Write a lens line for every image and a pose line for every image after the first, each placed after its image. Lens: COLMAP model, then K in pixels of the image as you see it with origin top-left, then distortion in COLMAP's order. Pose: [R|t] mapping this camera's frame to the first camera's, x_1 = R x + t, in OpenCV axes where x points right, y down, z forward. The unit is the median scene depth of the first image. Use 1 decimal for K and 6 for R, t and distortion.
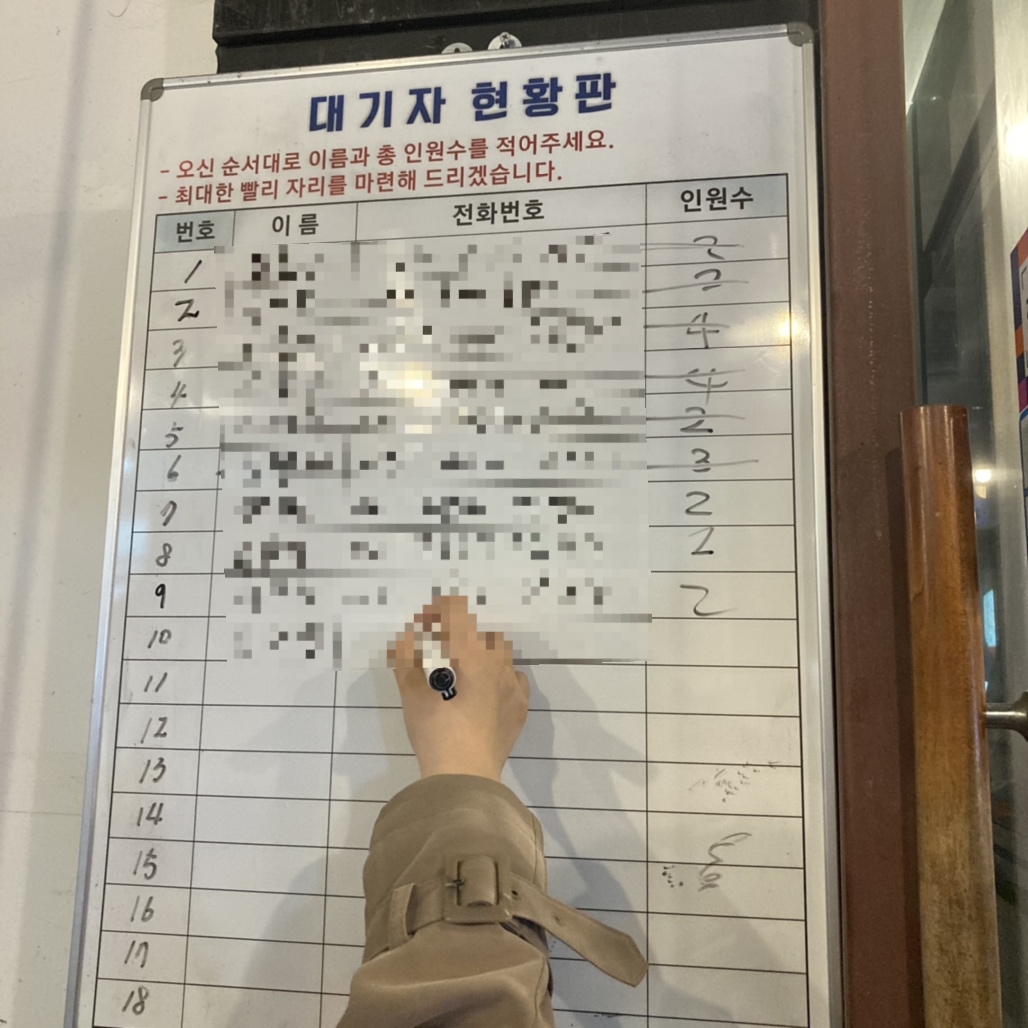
lens RADIAL K [[1099.2, 0, 514.4], [0, 1099.2, 514.2], [0, 0, 1]] dist [0.006161, 0.000000]
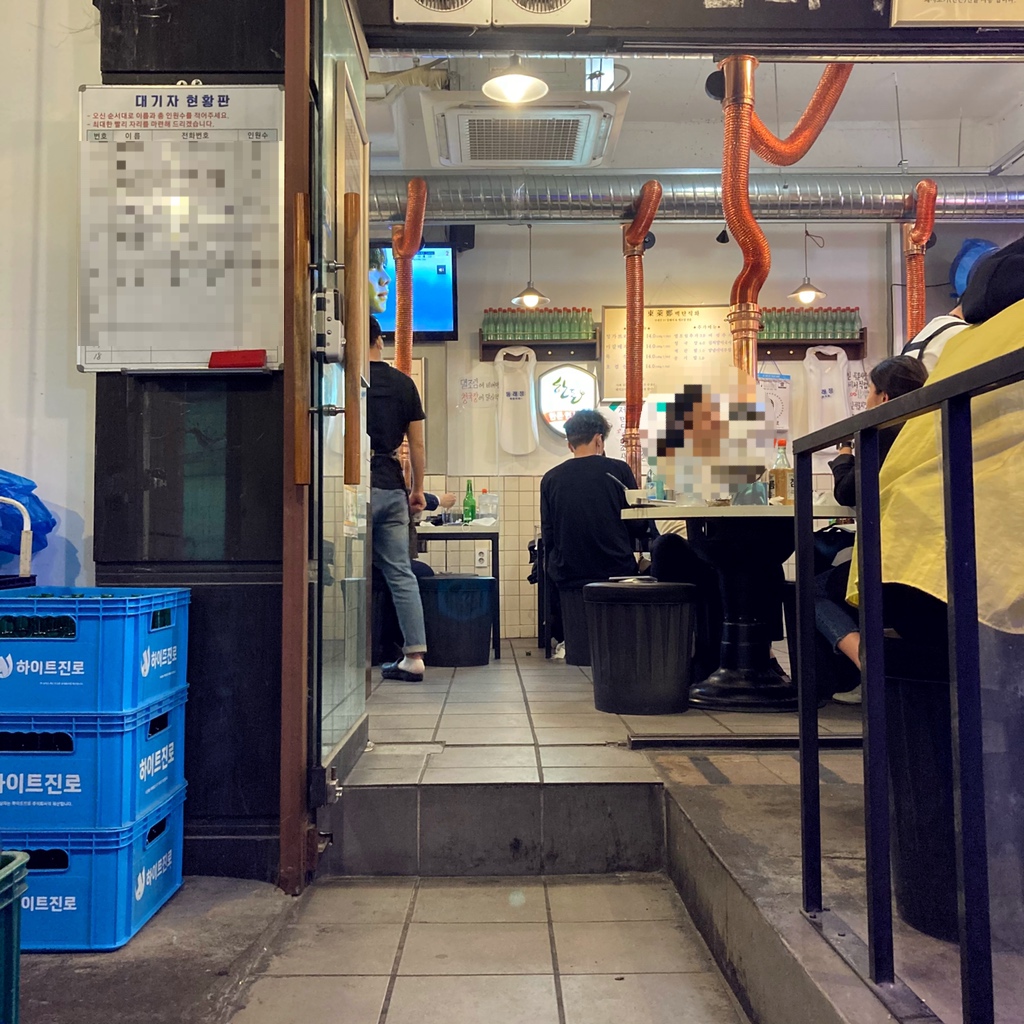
lens RADIAL K [[1094.9, 0, 512.3], [0, 1094.9, 510.4], [0, 0, 1]] dist [0.006161, 0.000000]
pose [[0.981050, -0.020496, 0.192668, 0.265228], [-0.001972, 0.993281, 0.115707, 0.477797], [-0.193745, -0.113894, 0.974418, -2.592459]]
